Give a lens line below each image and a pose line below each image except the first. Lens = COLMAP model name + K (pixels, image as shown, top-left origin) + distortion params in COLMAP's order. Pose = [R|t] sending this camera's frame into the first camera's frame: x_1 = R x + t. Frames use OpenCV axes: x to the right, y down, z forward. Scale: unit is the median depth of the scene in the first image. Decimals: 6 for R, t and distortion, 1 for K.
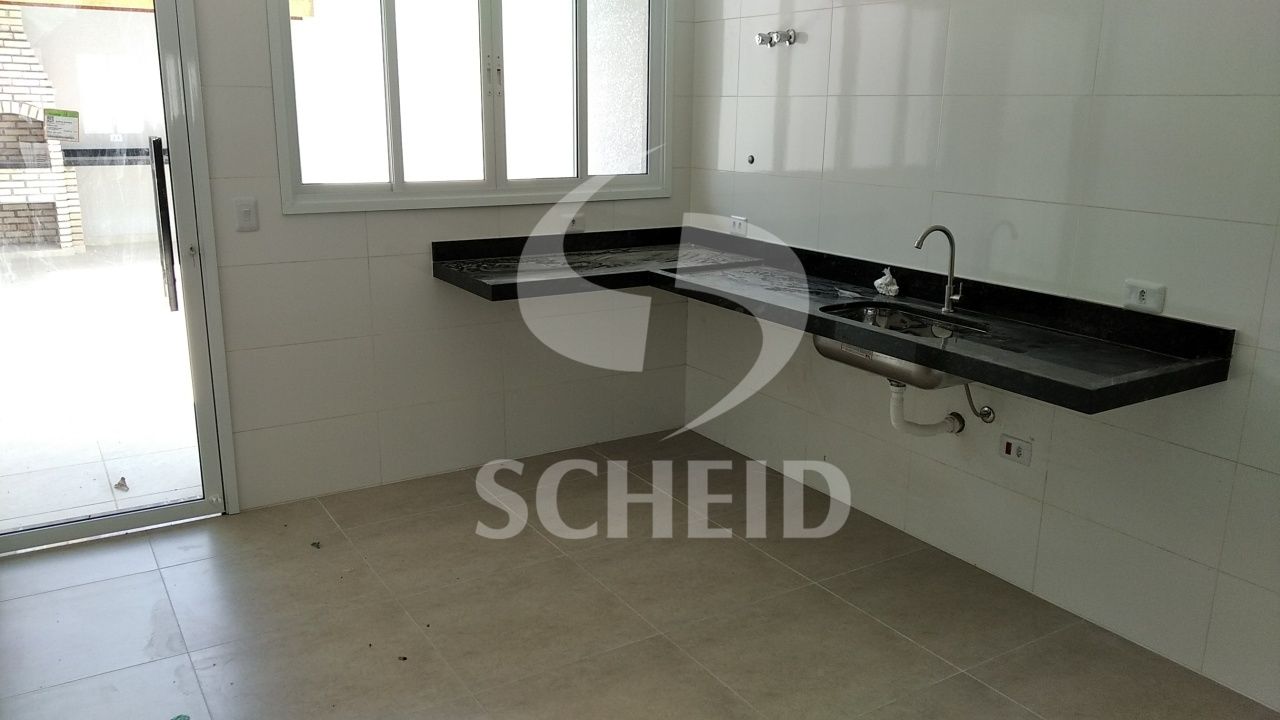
lens RADIAL K [[966.8, 0, 609.6], [0, 966.8, 369.6], [0, 0, 1]] dist [0.052212, -0.069129]
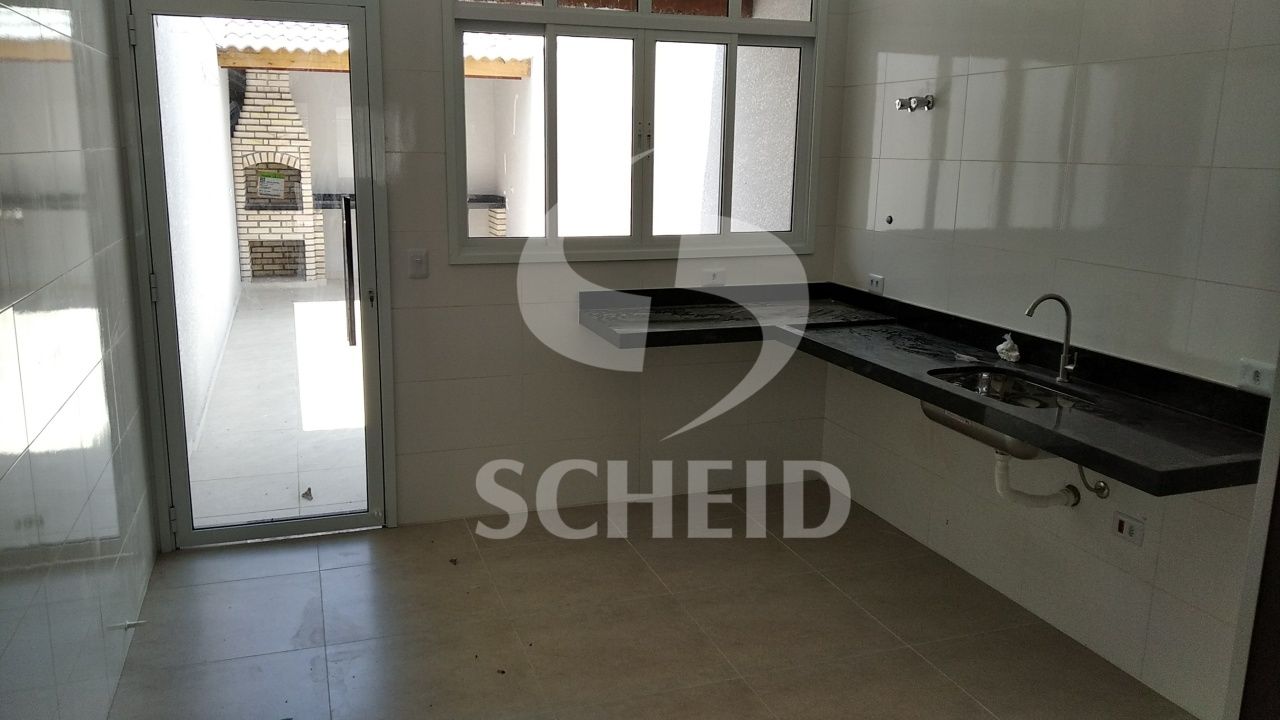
lens RADIAL K [[966.8, 0, 616.3], [0, 966.8, 357.0], [0, 0, 1]] dist [0.052212, -0.069129]
pose [[0.975232, 0.044609, -0.216637, 0.100003], [-0.055868, 0.997372, -0.046125, -0.011152], [0.214010, 0.057086, 0.975162, -0.047515]]
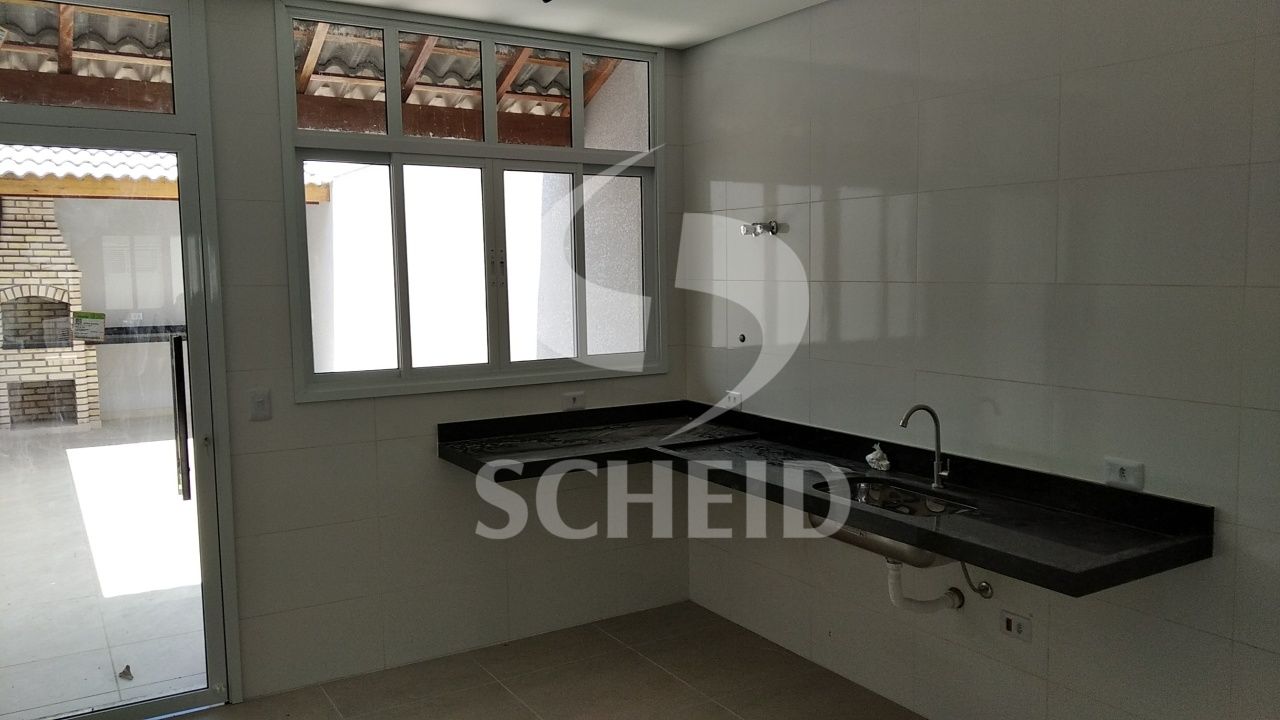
lens RADIAL K [[966.8, 0, 607.2], [0, 966.8, 369.3], [0, 0, 1]] dist [0.052212, -0.069129]
pose [[0.999703, -0.022706, -0.008815, 0.008827], [0.021045, 0.987418, -0.156725, -0.024149], [0.012263, 0.156493, 0.987603, -0.031251]]
